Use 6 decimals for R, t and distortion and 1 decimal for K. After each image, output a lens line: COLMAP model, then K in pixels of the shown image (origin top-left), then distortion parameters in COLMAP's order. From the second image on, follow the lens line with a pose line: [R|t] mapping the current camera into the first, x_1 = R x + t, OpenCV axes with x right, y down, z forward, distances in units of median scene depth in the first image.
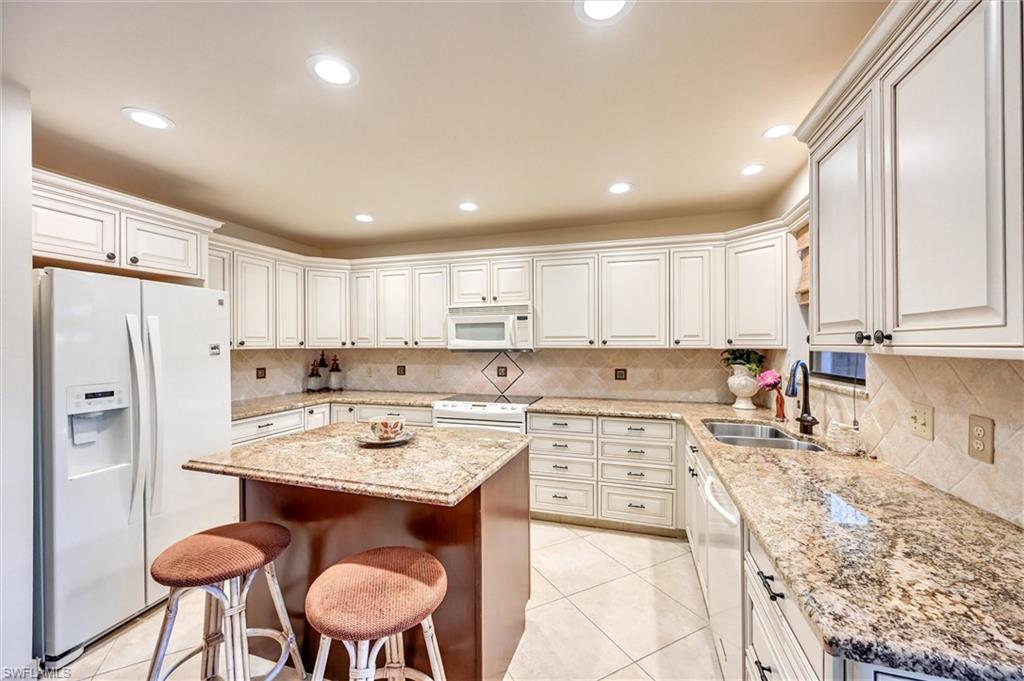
lens RADIAL K [[403.4, 0, 511.3], [0, 403.4, 341.8], [0, 0, 1]] dist [0.000694, -0.000150]
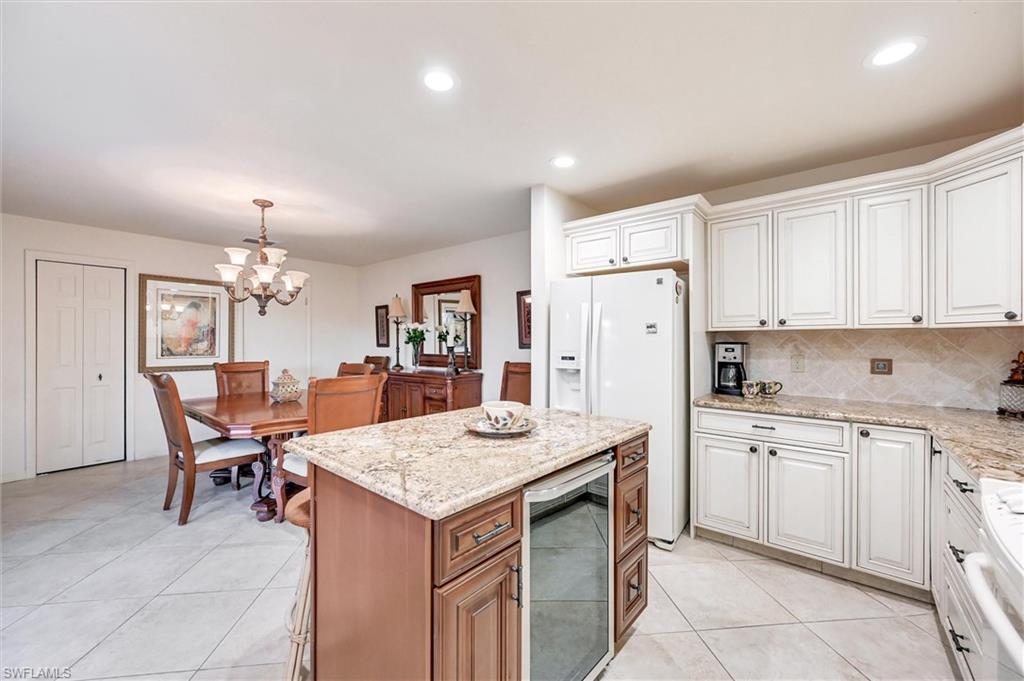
lens RADIAL K [[403.4, 0, 511.3], [0, 403.4, 341.8], [0, 0, 1]] dist [0.000694, -0.000150]
pose [[-0.377339, 0.009185, -0.926030, 0.256564], [0.006180, 0.999954, 0.007400, 0.031133], [0.926055, -0.002930, -0.377378, 0.753771]]
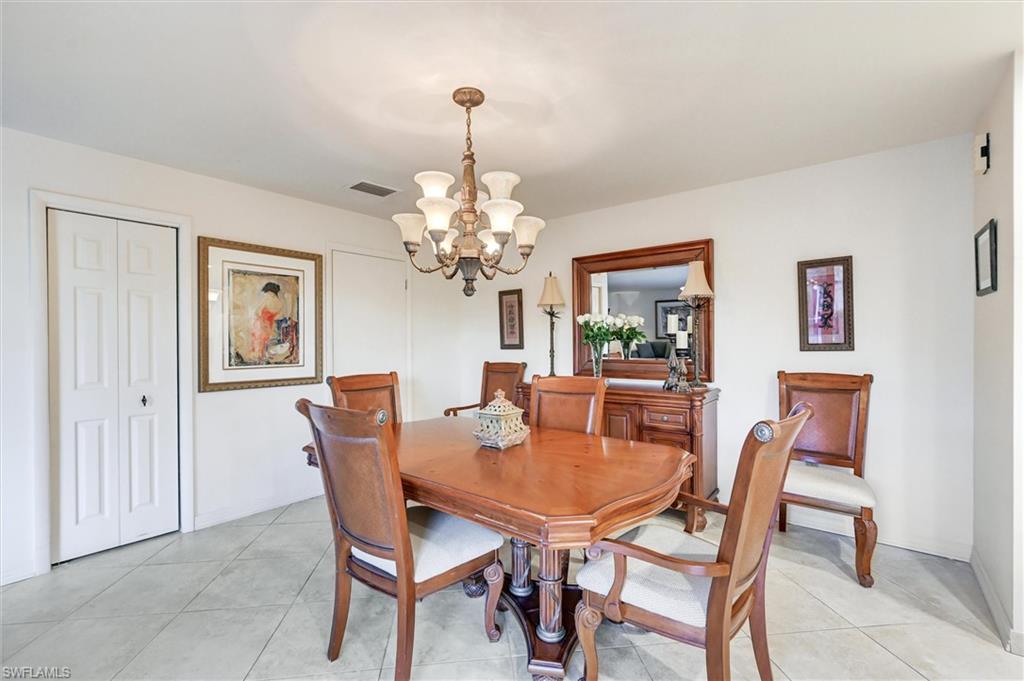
lens RADIAL K [[453.9, 0, 514.4], [0, 453.9, 343.6], [0, 0, 1]] dist [0.004174, 0.000293]
pose [[-0.368578, 0.016099, -0.929458, 0.133391], [0.012178, 0.999848, 0.012489, 0.029316], [0.929517, -0.006716, -0.368718, 0.102995]]
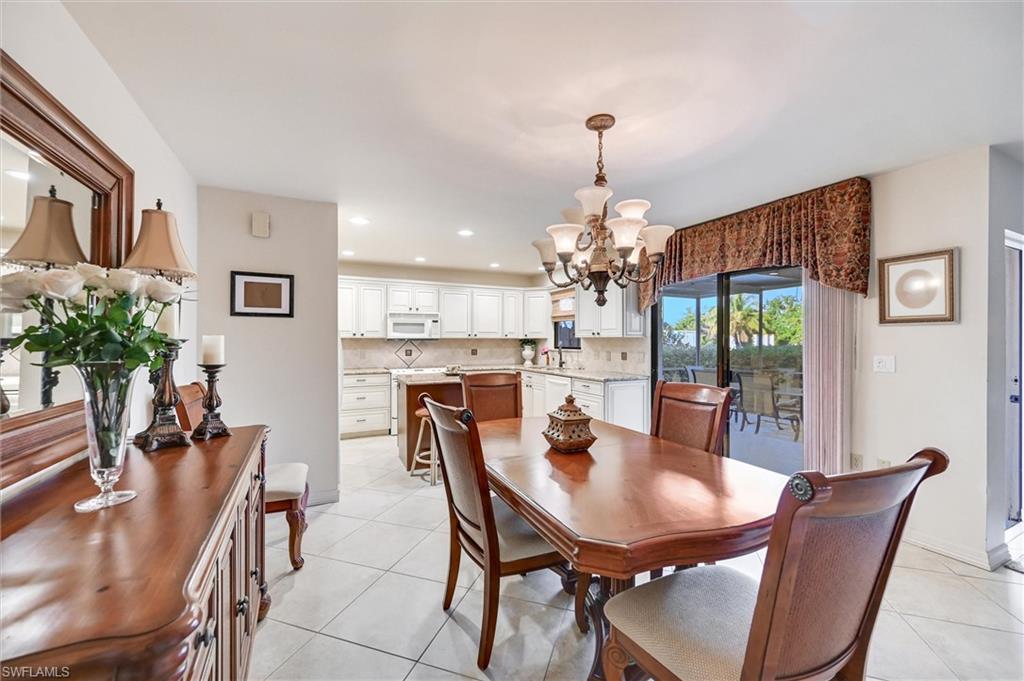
lens RADIAL K [[403.4, 0, 511.3], [0, 403.4, 341.8], [0, 0, 1]] dist [0.000694, -0.000150]
pose [[0.728875, -0.000152, 0.684646, -0.951807], [-0.004893, 0.999973, 0.005431, 0.020835], [-0.684629, -0.007309, 0.728855, -0.542253]]
